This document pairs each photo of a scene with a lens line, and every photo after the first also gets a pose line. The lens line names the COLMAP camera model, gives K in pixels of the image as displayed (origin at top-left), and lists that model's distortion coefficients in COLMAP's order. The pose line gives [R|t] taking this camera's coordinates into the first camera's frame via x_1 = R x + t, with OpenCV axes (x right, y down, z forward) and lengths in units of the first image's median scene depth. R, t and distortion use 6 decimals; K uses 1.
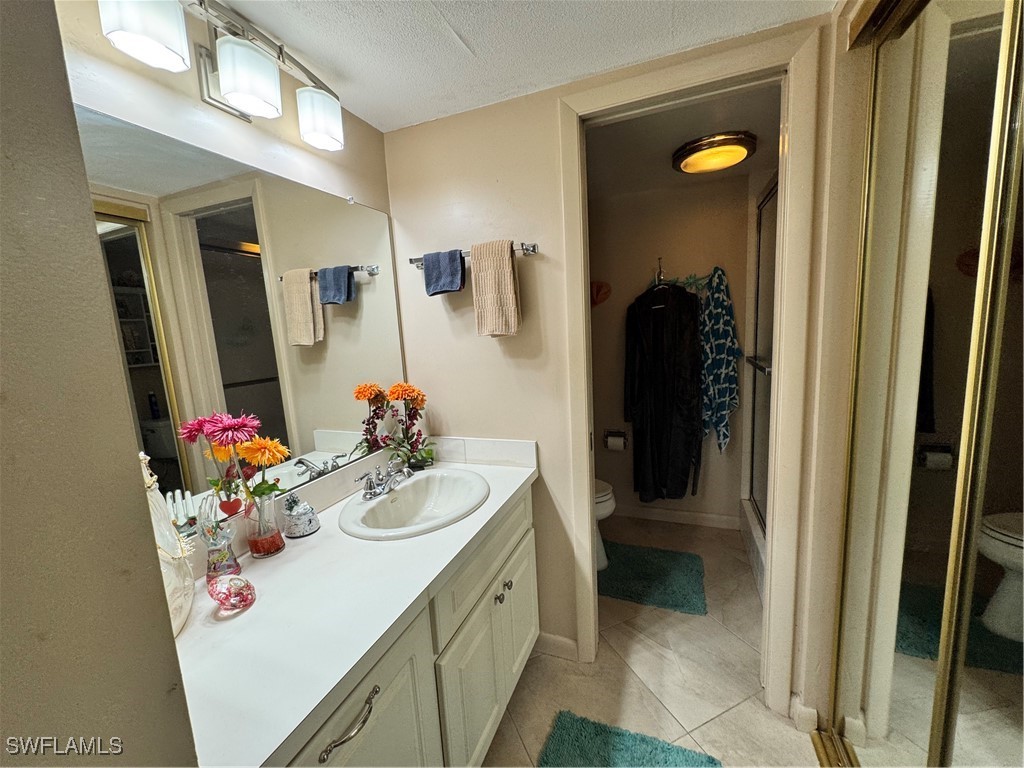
lens RADIAL K [[406.2, 0, 513.6], [0, 406.2, 385.0], [0, 0, 1]] dist [-0.003985, 0.000670]
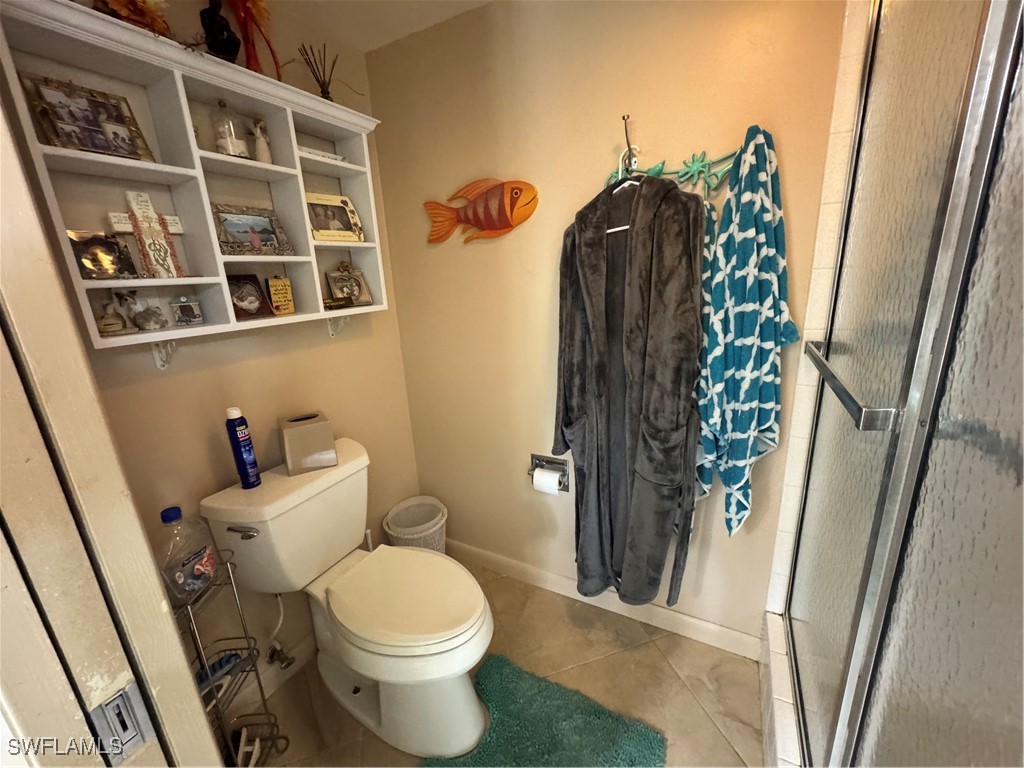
lens RADIAL K [[406.2, 0, 511.6], [0, 406.2, 382.4], [0, 0, 1]] dist [-0.003985, 0.000670]
pose [[0.994192, 0.029435, -0.103518, 0.300312], [-0.016024, 0.991636, 0.128067, -0.077710], [0.106422, -0.125664, 0.986348, 0.522533]]
